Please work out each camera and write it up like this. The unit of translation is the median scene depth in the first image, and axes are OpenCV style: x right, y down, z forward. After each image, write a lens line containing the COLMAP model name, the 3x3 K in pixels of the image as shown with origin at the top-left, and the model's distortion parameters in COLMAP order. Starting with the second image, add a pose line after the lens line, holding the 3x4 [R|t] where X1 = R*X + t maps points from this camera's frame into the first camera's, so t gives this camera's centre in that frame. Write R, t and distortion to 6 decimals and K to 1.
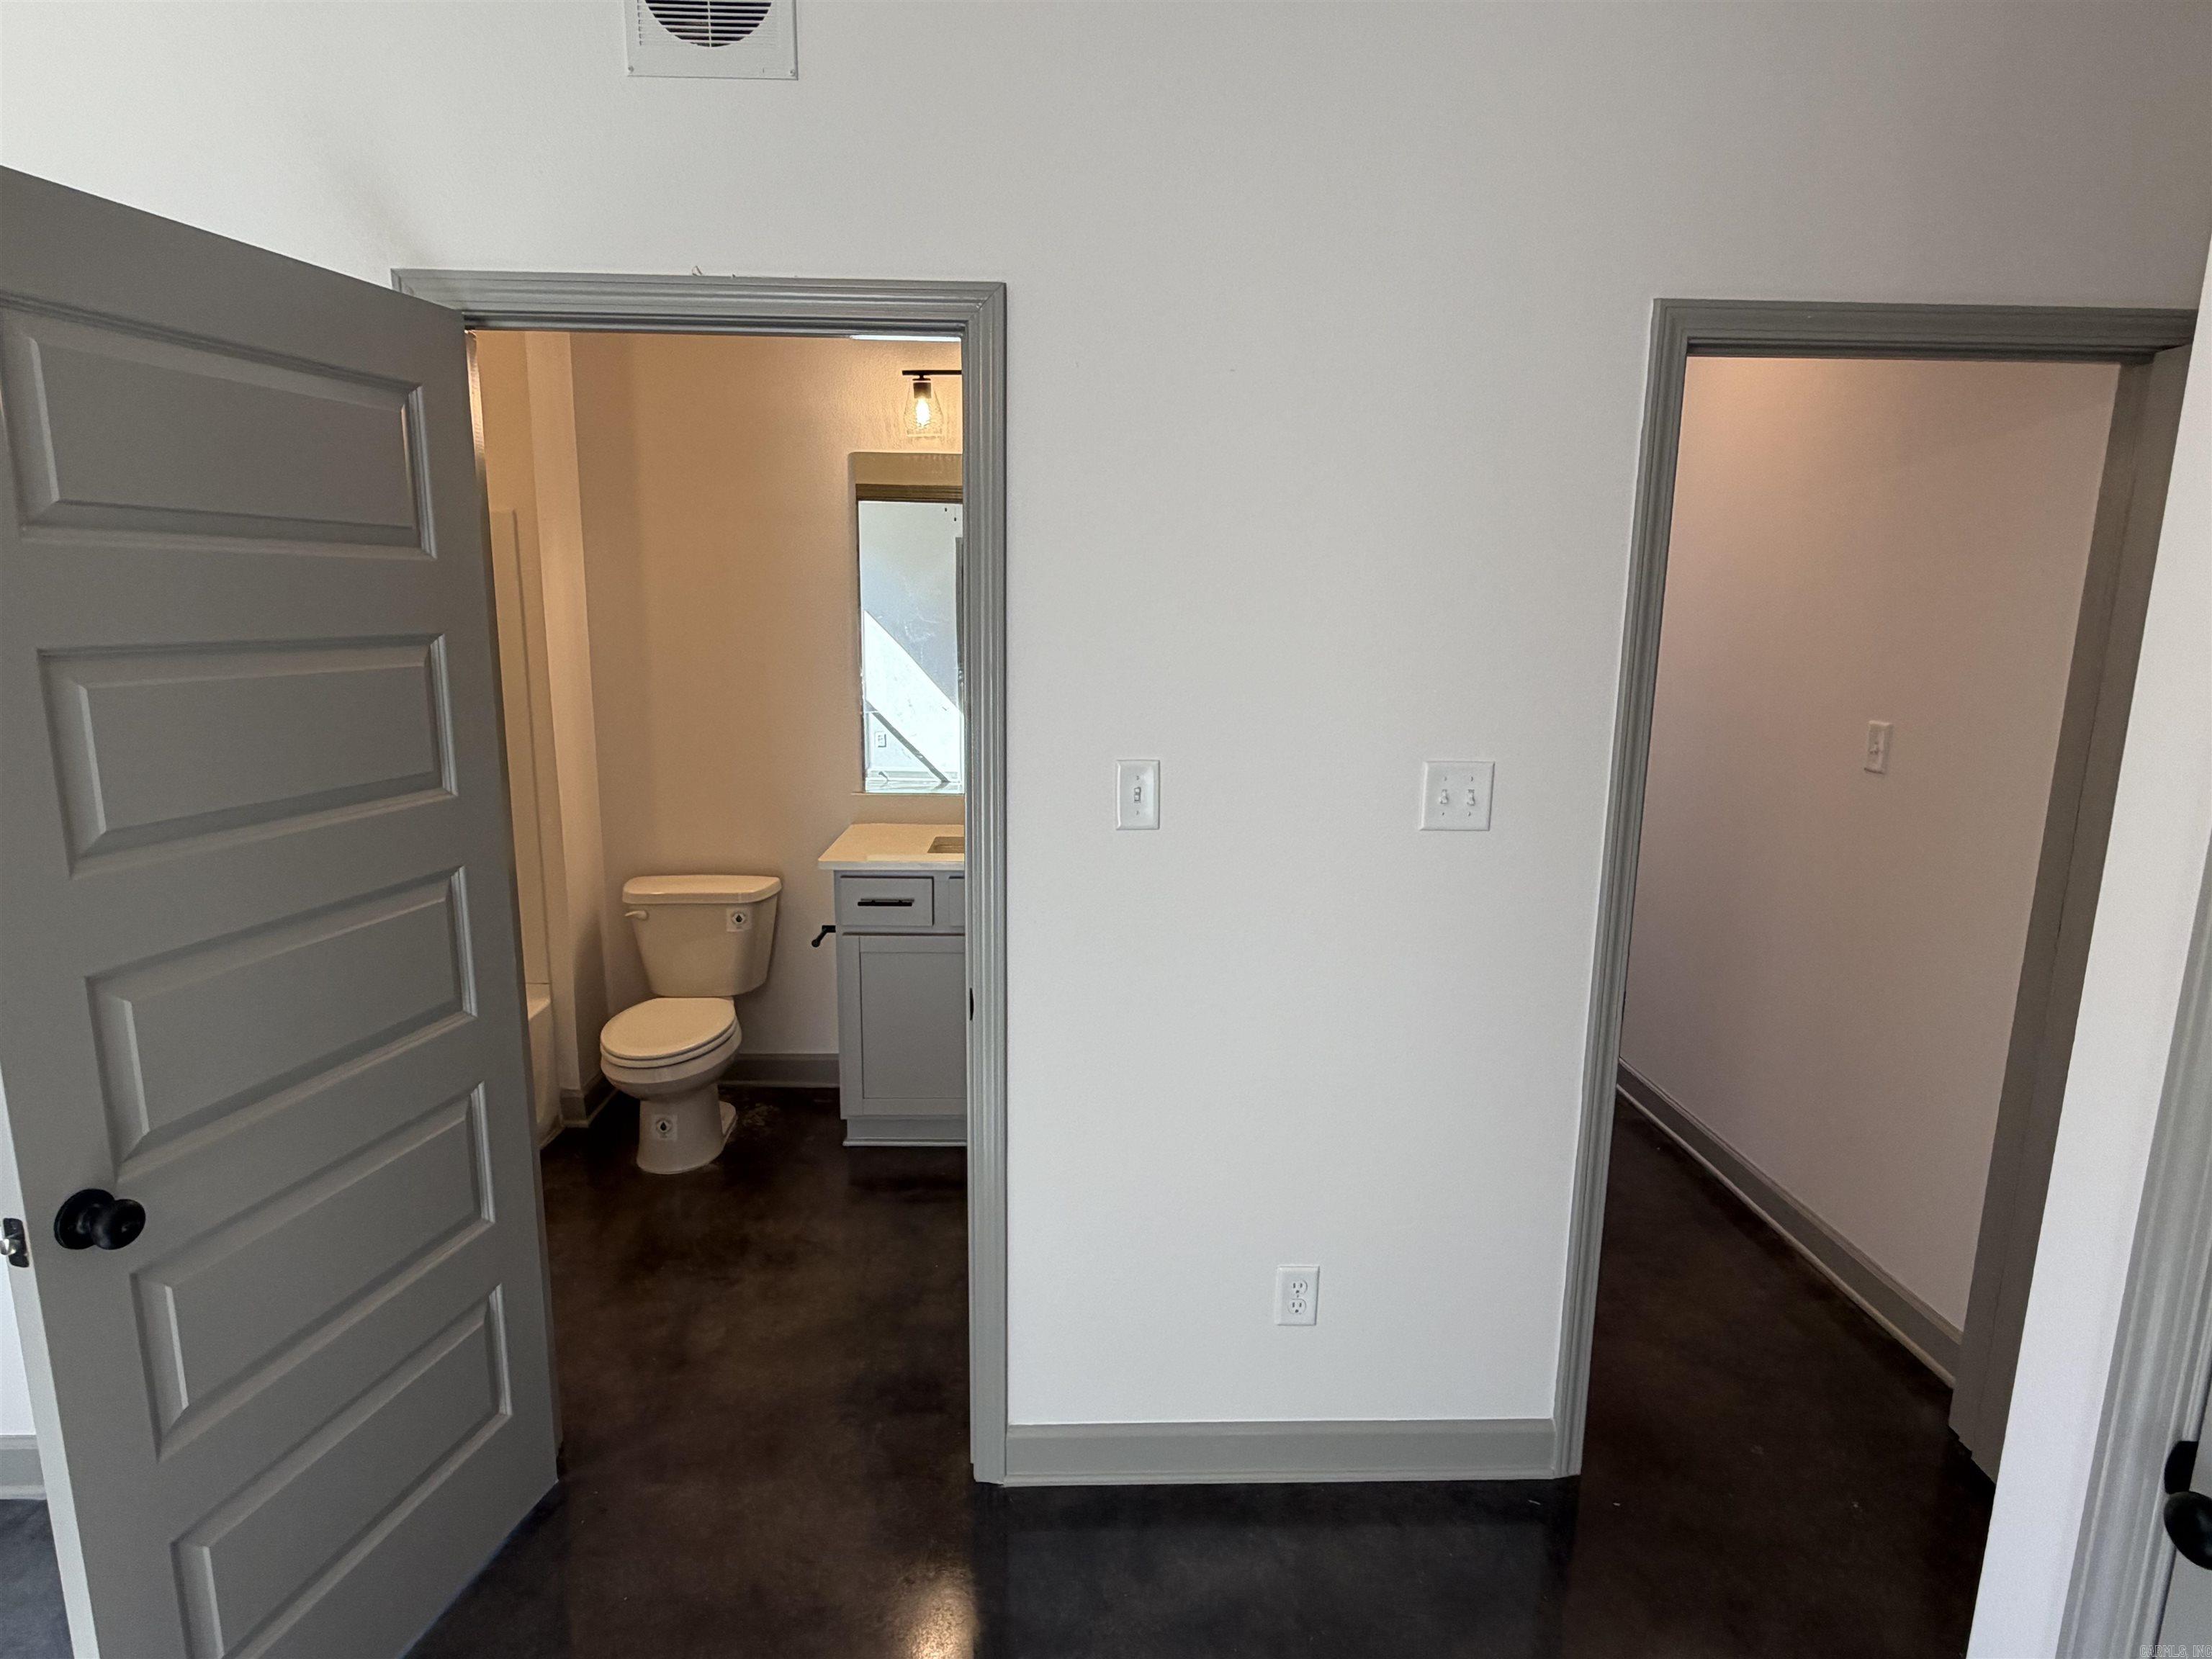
lens RADIAL K [[1234.5, 0, 1100.9], [0, 1234.5, 829.3], [0, 0, 1]] dist [0.000685, 0.000654]
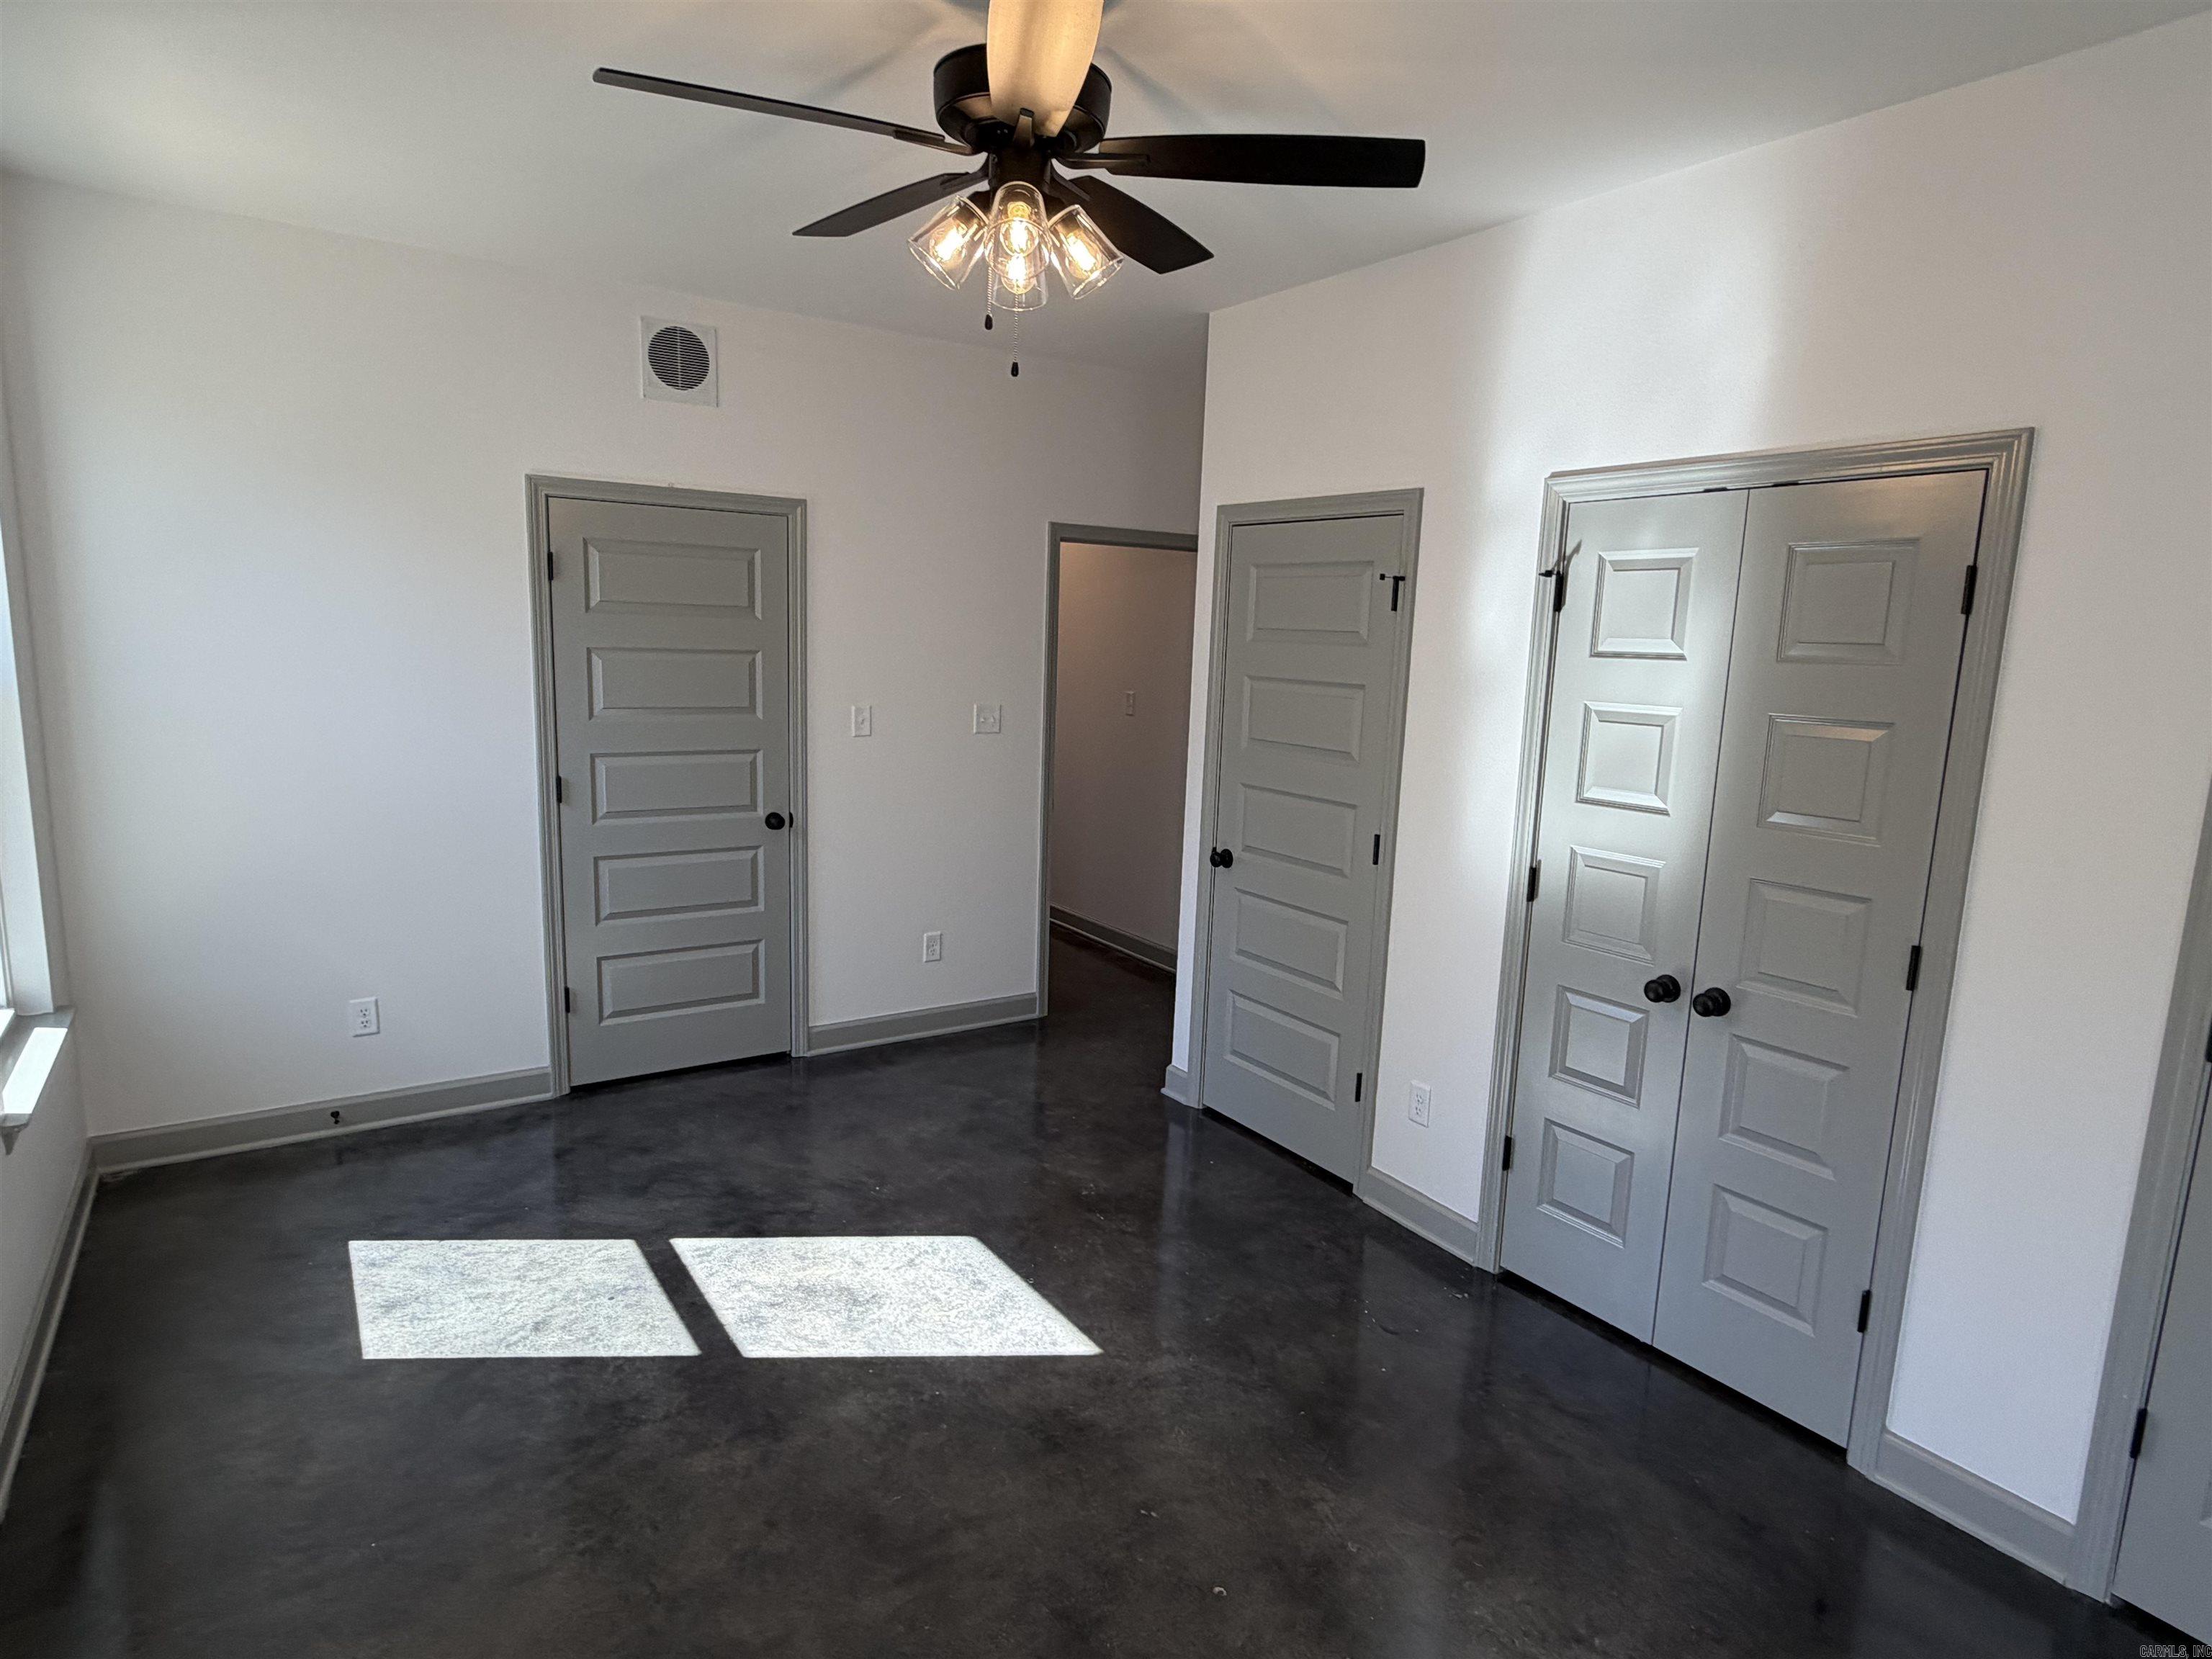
lens RADIAL K [[1234.5, 0, 1106.9], [0, 1234.5, 835.0], [0, 0, 1]] dist [0.000685, 0.000654]
pose [[0.847246, -0.072096, 0.526286, -0.797387], [0.071548, 0.997207, 0.021425, 0.163839], [-0.526361, 0.019502, 0.850038, -1.157572]]
